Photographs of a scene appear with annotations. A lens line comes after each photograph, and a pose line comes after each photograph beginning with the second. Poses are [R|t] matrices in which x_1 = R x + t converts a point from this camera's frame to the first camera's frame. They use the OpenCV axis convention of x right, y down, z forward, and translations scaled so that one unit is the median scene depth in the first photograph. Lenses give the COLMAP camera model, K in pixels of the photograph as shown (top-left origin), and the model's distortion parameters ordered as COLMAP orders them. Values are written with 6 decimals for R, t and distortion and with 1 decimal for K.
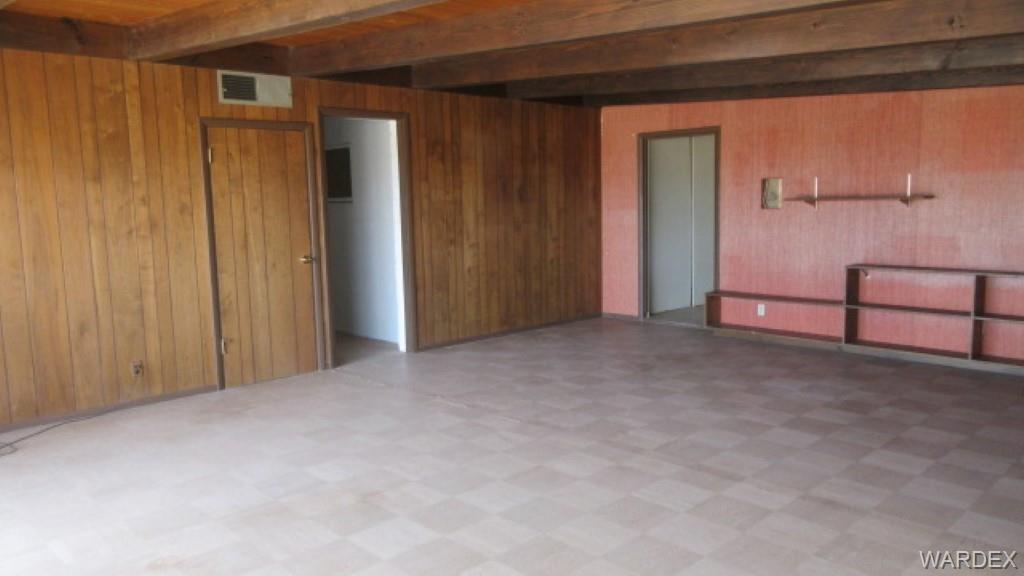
lens RADIAL K [[756.1, 0, 517.3], [0, 756.1, 284.7], [0, 0, 1]] dist [0.014597, -0.001483]
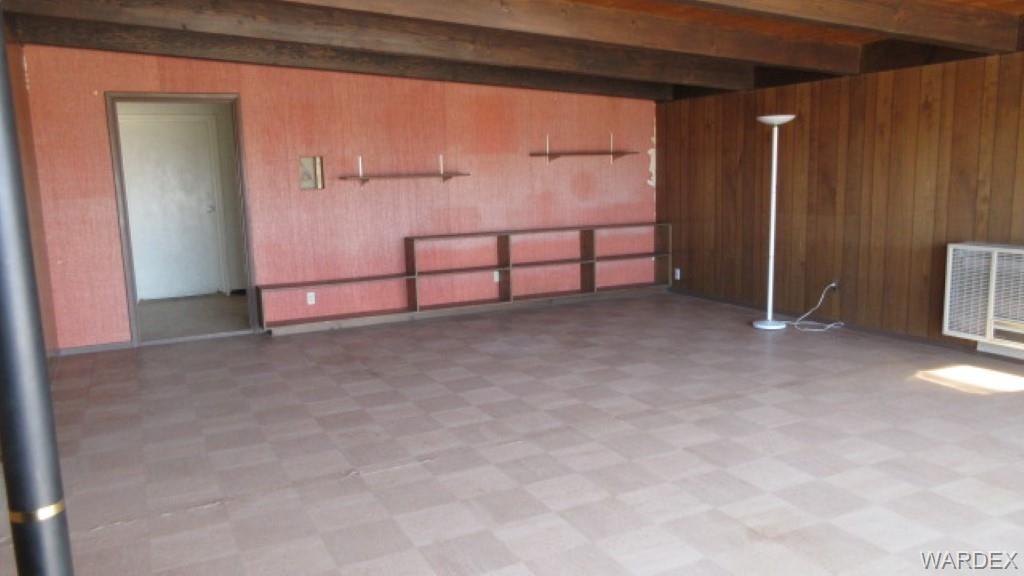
lens RADIAL K [[756.1, 0, 517.3], [0, 756.1, 284.7], [0, 0, 1]] dist [0.014597, -0.001483]
pose [[0.323733, -0.138027, 0.936027, -0.556722], [0.129265, 0.986478, 0.100759, -0.052934], [-0.937277, 0.088377, 0.337197, 0.533507]]
